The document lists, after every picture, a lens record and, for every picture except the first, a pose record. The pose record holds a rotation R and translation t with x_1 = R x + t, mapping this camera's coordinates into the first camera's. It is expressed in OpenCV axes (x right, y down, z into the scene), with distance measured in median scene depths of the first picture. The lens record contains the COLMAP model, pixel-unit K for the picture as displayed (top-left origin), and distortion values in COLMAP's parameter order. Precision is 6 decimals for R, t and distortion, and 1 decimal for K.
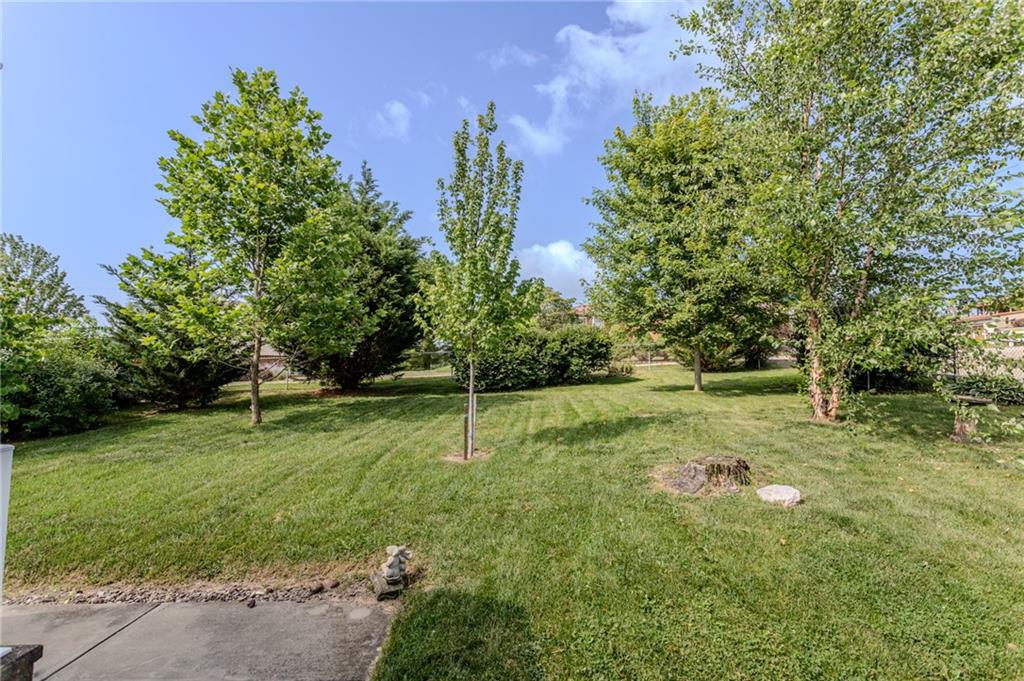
lens RADIAL K [[497.3, 0, 518.7], [0, 497.3, 334.5], [0, 0, 1]] dist [-0.000160, -0.000024]
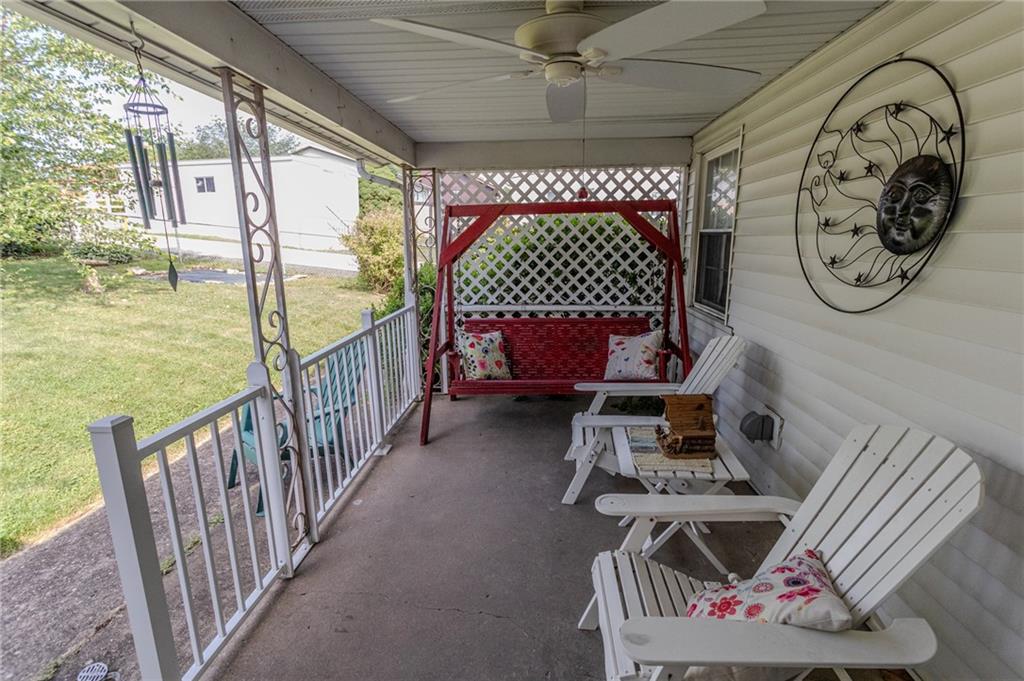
lens RADIAL K [[497.3, 0, 518.7], [0, 497.3, 334.5], [0, 0, 1]] dist [-0.000160, -0.000024]
pose [[0.110474, -0.204387, 0.972636, -0.309023], [-0.075568, 0.974066, 0.213271, -0.051689], [-0.991002, -0.097061, 0.092164, -0.286160]]
